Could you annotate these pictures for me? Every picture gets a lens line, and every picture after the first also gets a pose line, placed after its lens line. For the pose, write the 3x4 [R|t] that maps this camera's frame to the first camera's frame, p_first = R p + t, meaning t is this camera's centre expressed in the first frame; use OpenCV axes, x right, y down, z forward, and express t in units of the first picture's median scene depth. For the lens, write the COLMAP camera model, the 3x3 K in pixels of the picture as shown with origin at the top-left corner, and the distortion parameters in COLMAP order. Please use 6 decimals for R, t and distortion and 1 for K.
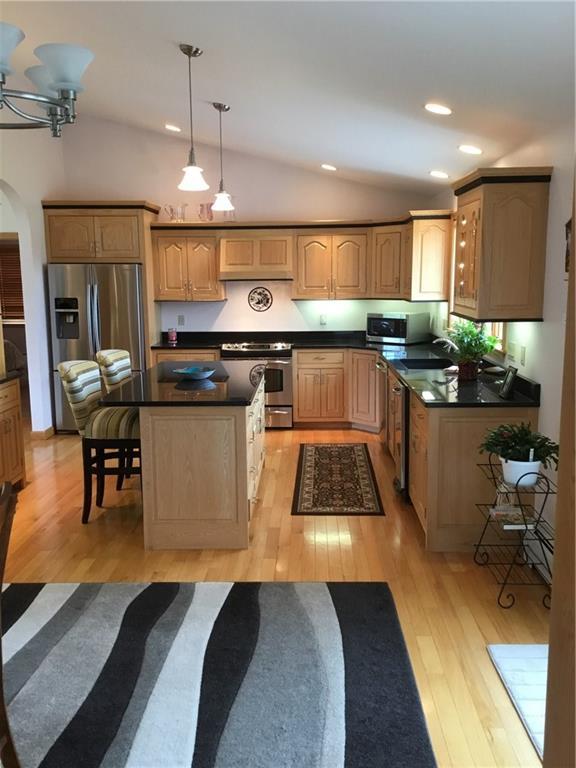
lens RADIAL K [[690.4, 0, 288.0], [0, 690.4, 384.0], [0, 0, 1]] dist [0.095708, -0.156608]
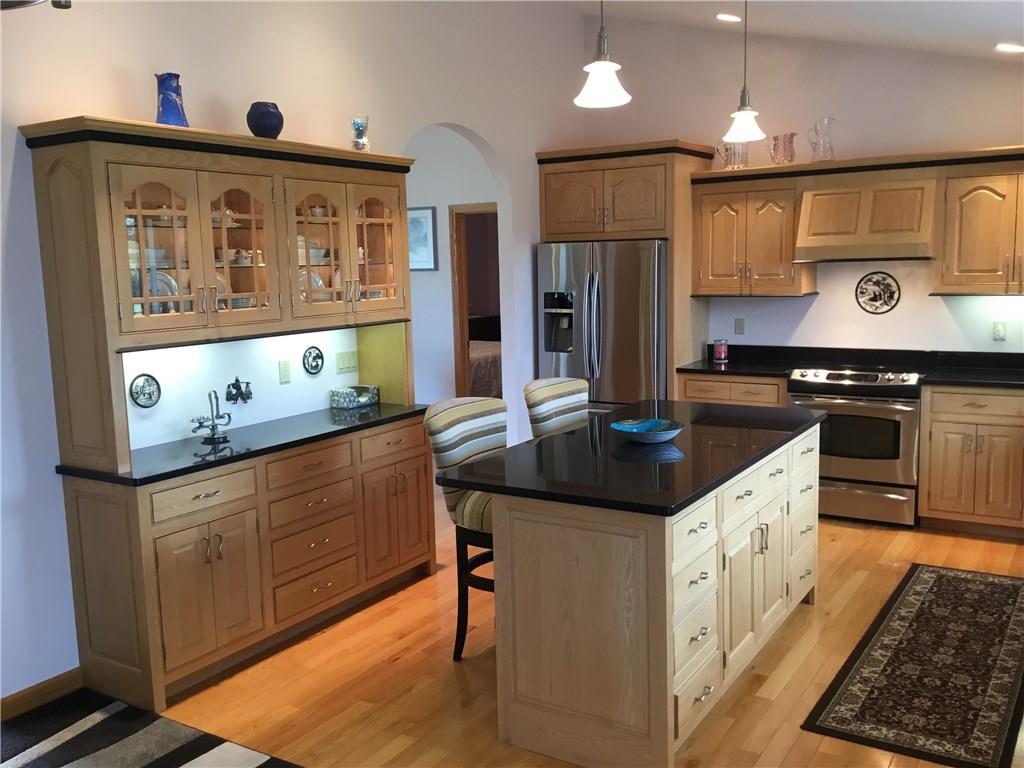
lens RADIAL K [[920.5, 0, 512.0], [0, 920.5, 384.0], [0, 0, 1]] dist [0.095708, -0.156608]
pose [[0.860225, 0.054691, -0.506973, 0.102028], [-0.060683, 0.998146, 0.004713, -0.034641], [0.506291, 0.026710, 0.861949, 0.195622]]
